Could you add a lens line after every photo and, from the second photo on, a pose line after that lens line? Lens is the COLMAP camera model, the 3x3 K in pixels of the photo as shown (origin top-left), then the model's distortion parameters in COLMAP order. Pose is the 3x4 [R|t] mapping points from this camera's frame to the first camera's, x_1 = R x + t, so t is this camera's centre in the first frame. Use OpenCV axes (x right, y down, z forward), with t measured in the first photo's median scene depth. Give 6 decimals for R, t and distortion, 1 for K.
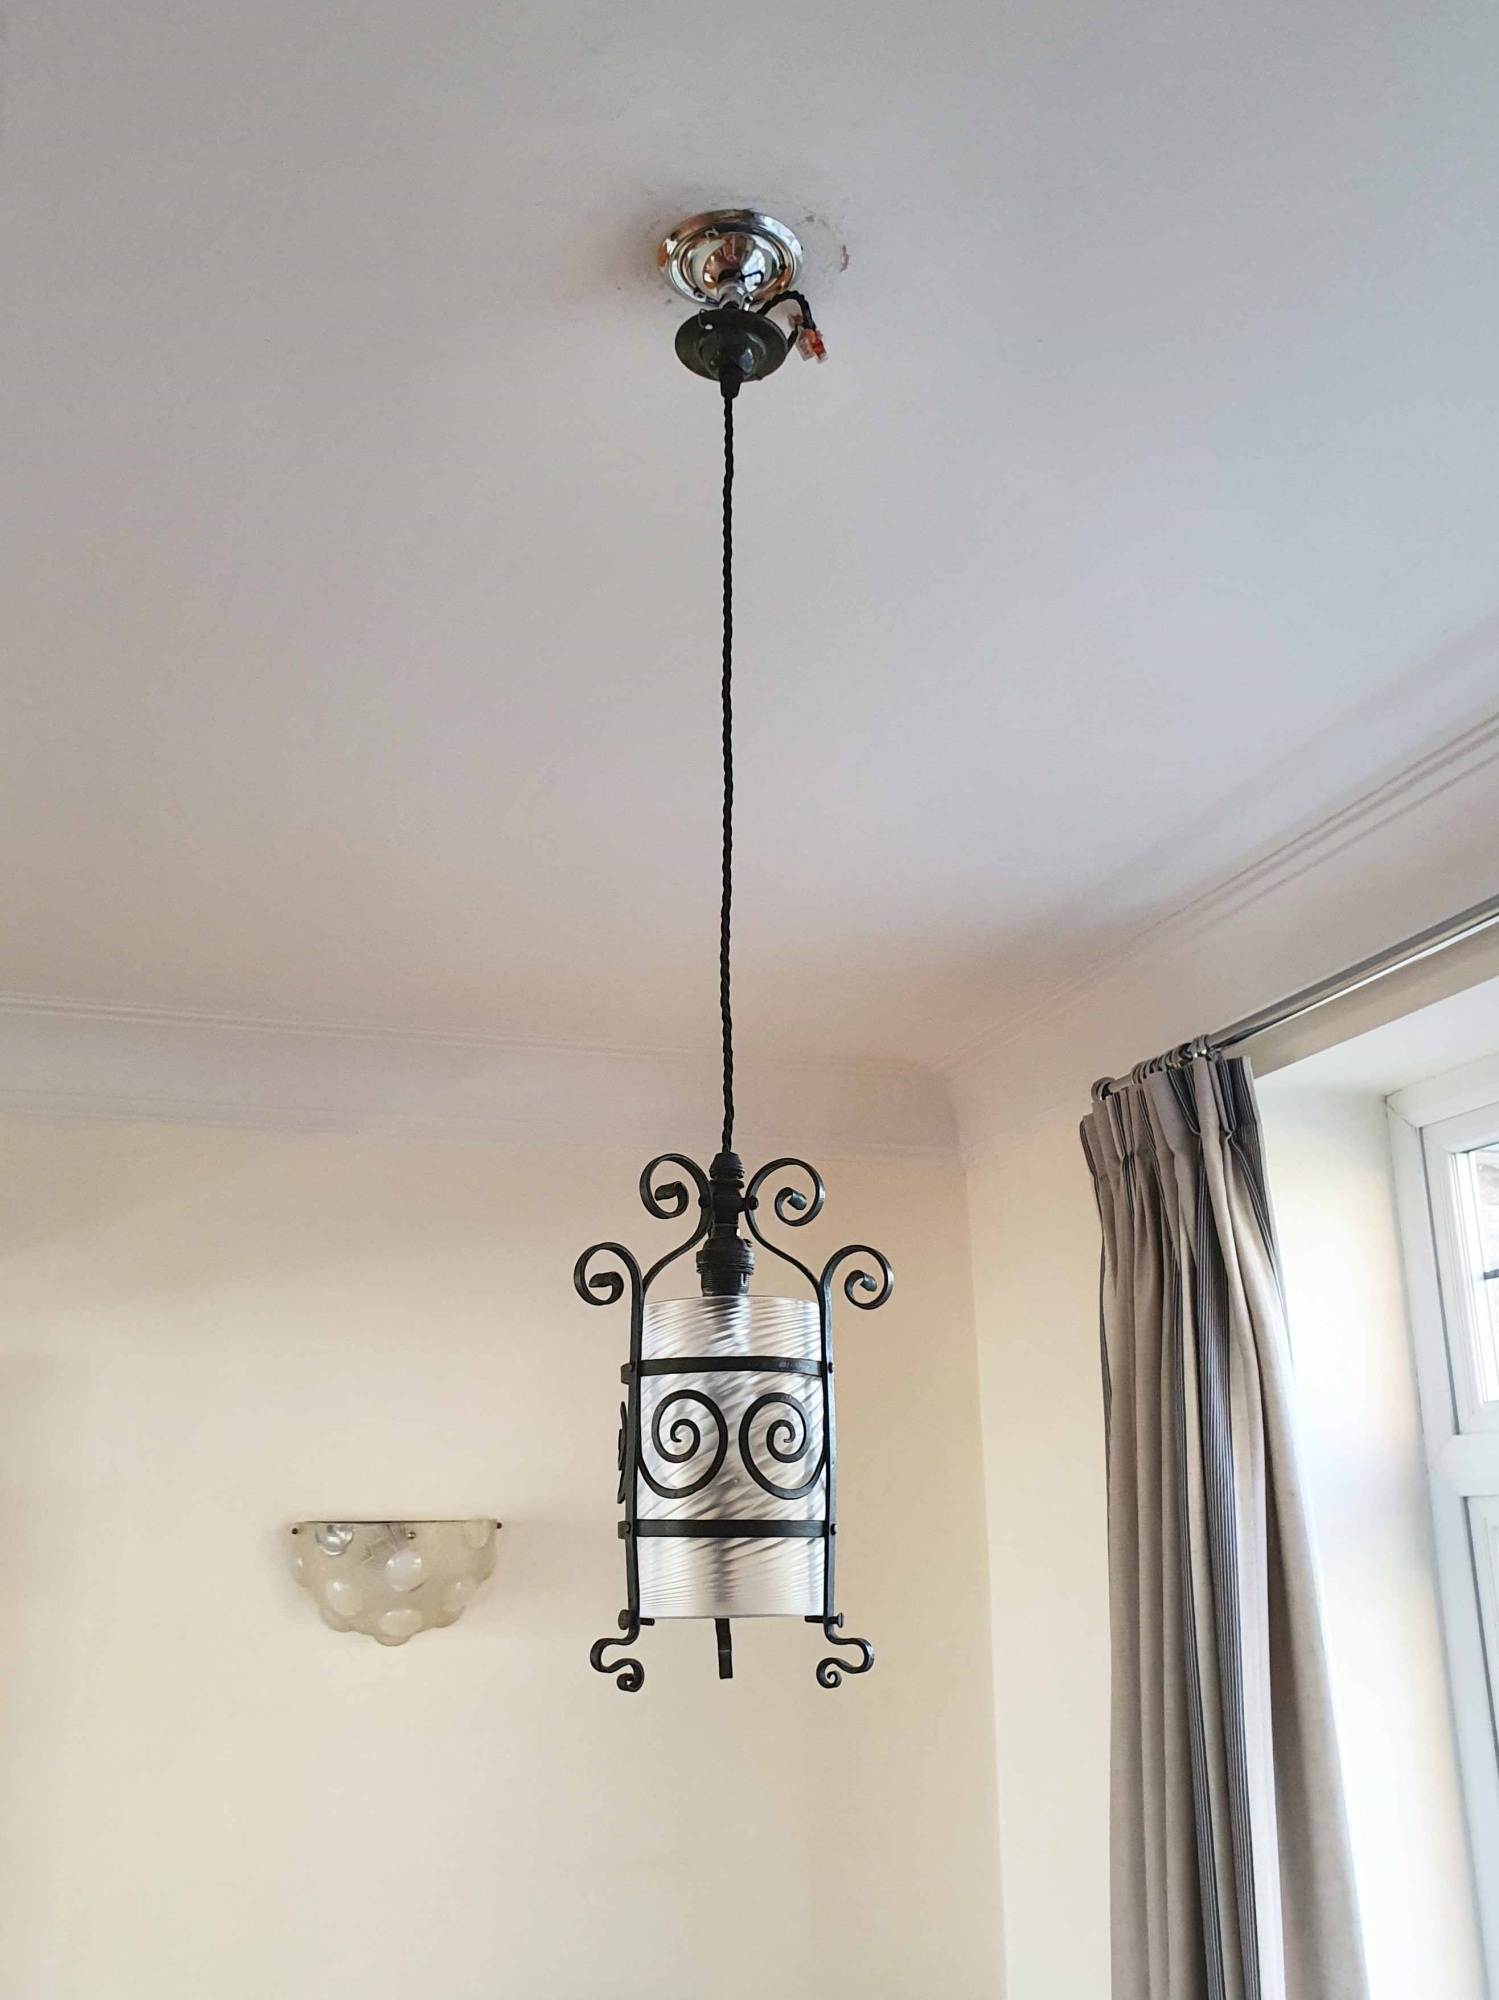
lens RADIAL K [[1546.1, 0, 718.8], [0, 1546.1, 1032.6], [0, 0, 1]] dist [-0.014426, -0.006912]
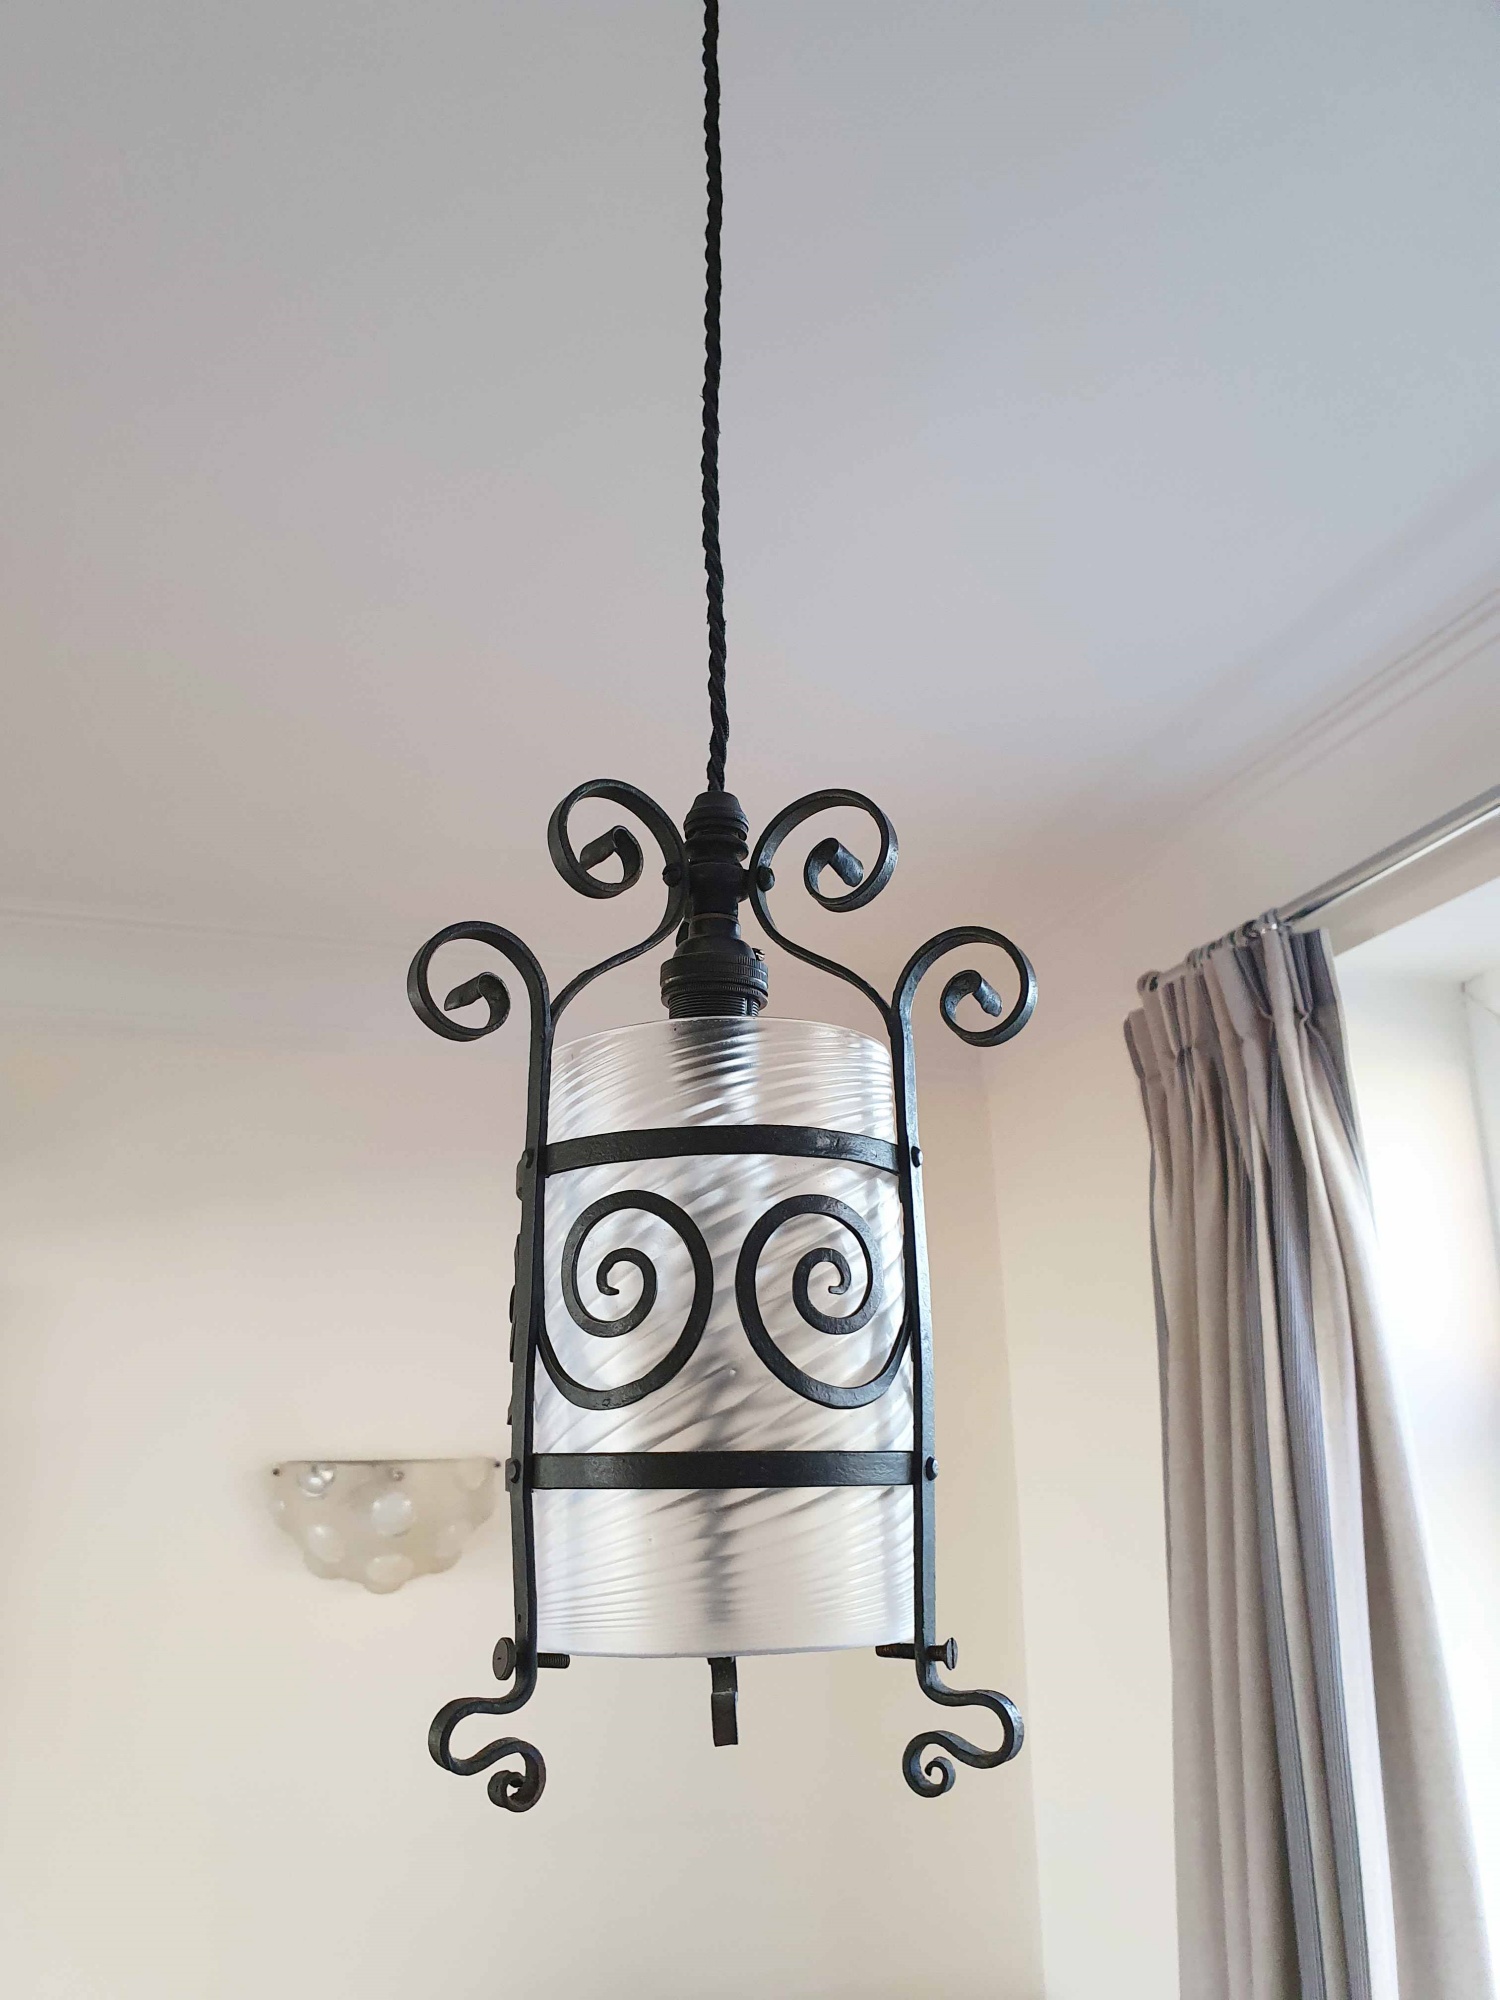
lens RADIAL K [[1557.9, 0, 740.3], [0, 1557.9, 1048.2], [0, 0, 1]] dist [0.055370, -0.130355]
pose [[0.999929, -0.011067, 0.004302, 0.008402], [0.010827, 0.998574, 0.052280, 0.110637], [-0.004875, -0.052230, 0.998623, 0.349775]]
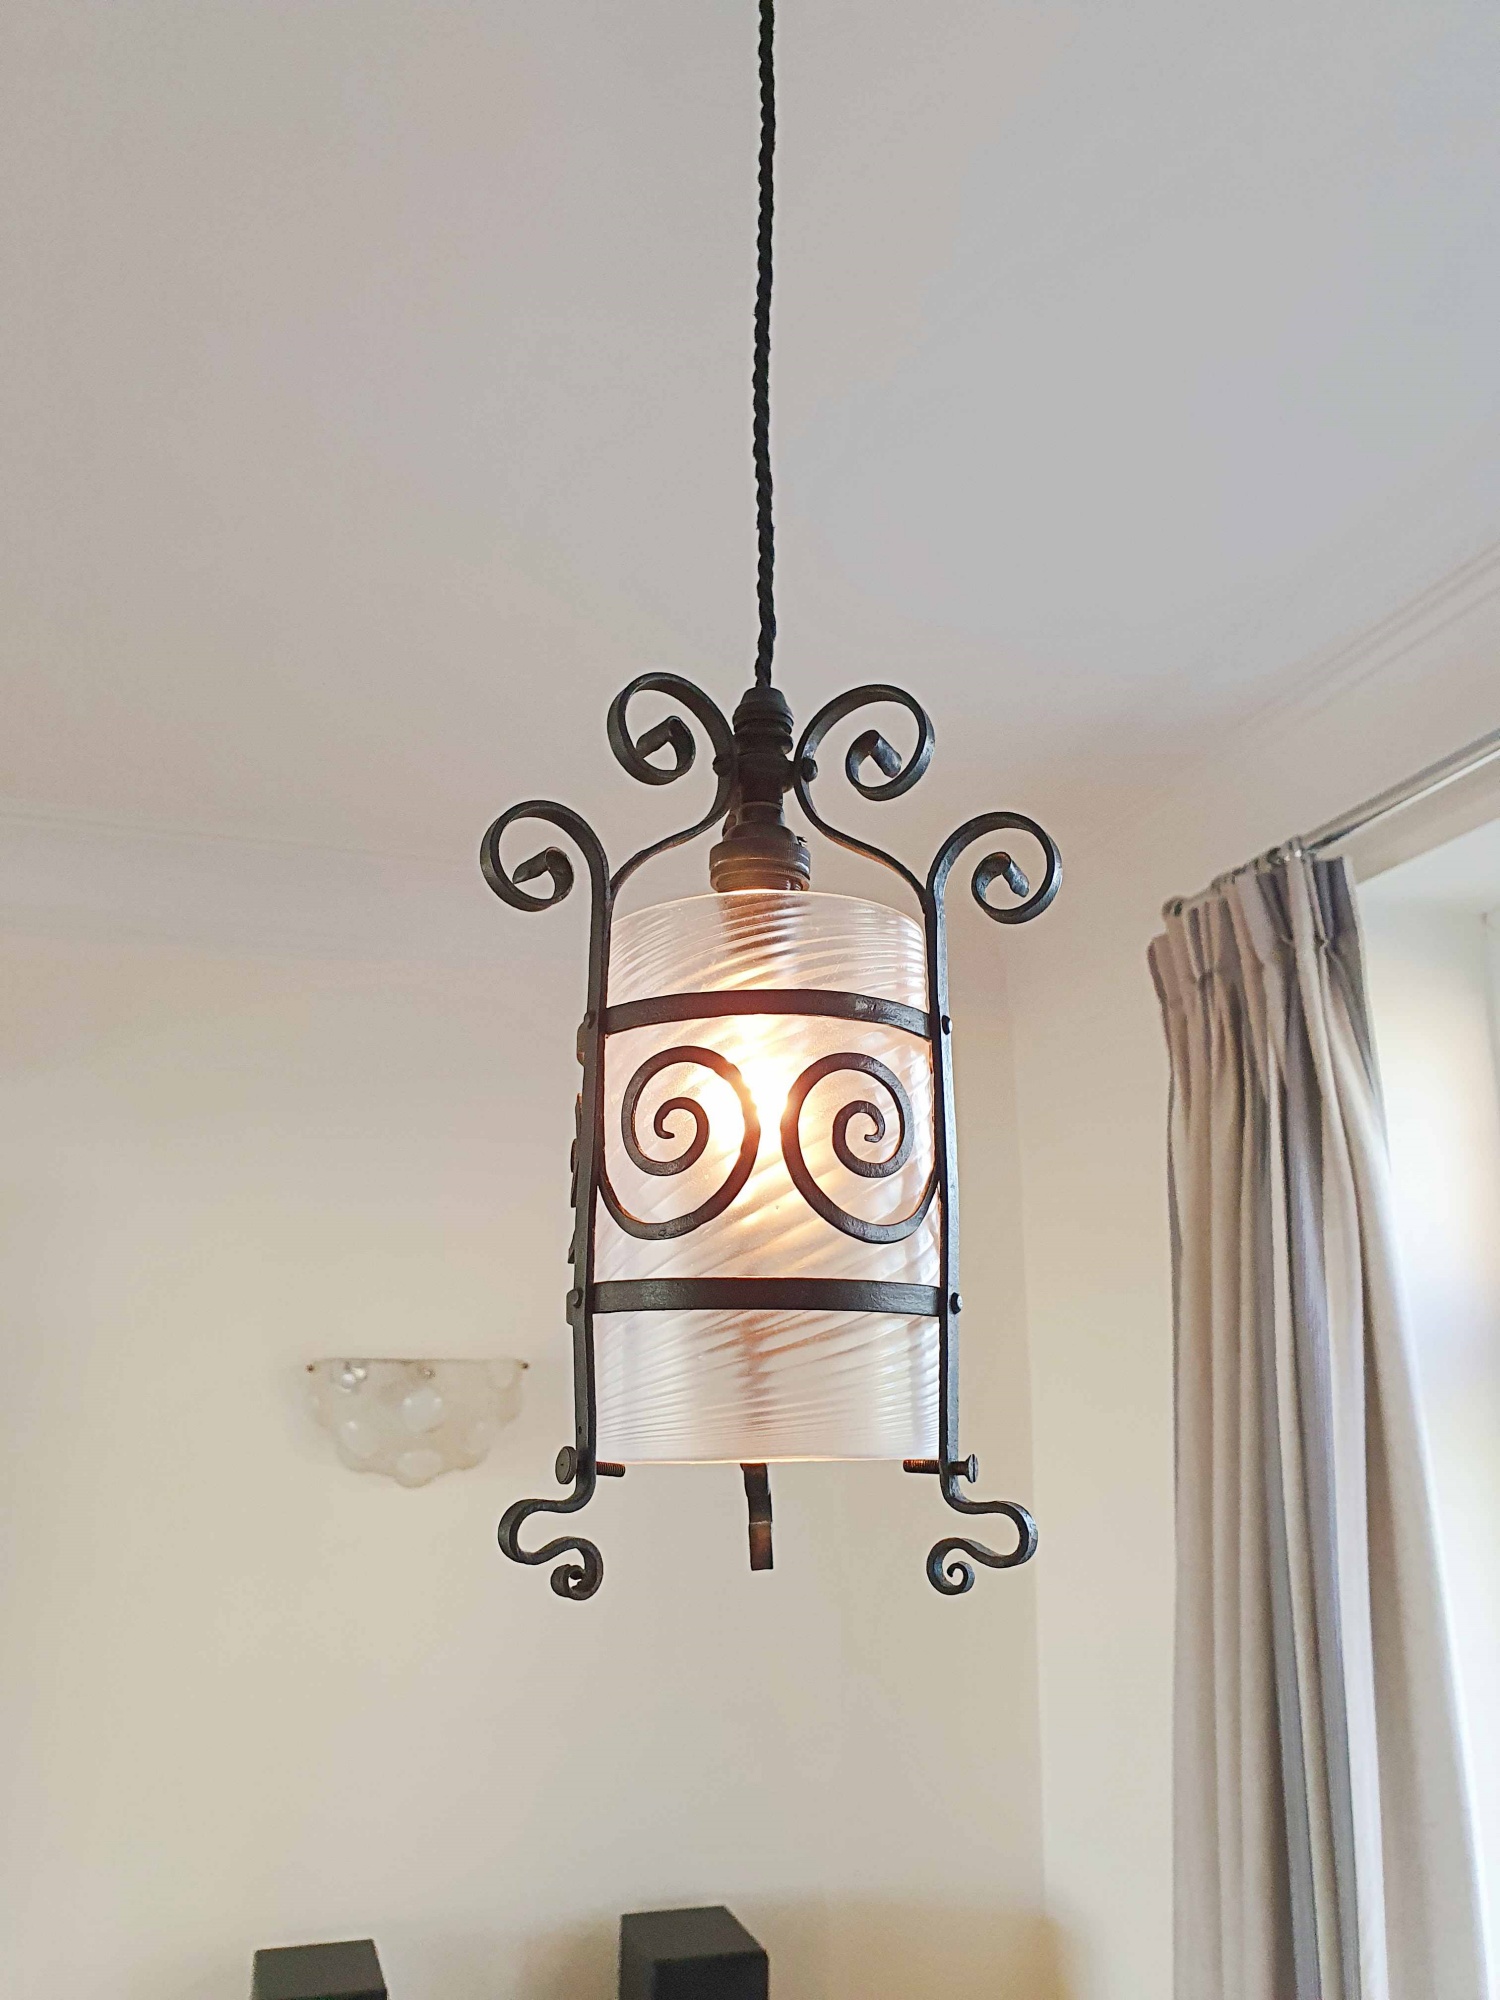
lens RADIAL K [[1546.1, 0, 719.3], [0, 1546.1, 1032.6], [0, 0, 1]] dist [-0.014426, -0.006912]
pose [[0.999694, 0.004178, -0.024387, 0.002798], [-0.001937, 0.995831, 0.091196, 0.122176], [0.024666, -0.091120, 0.995534, 0.322035]]
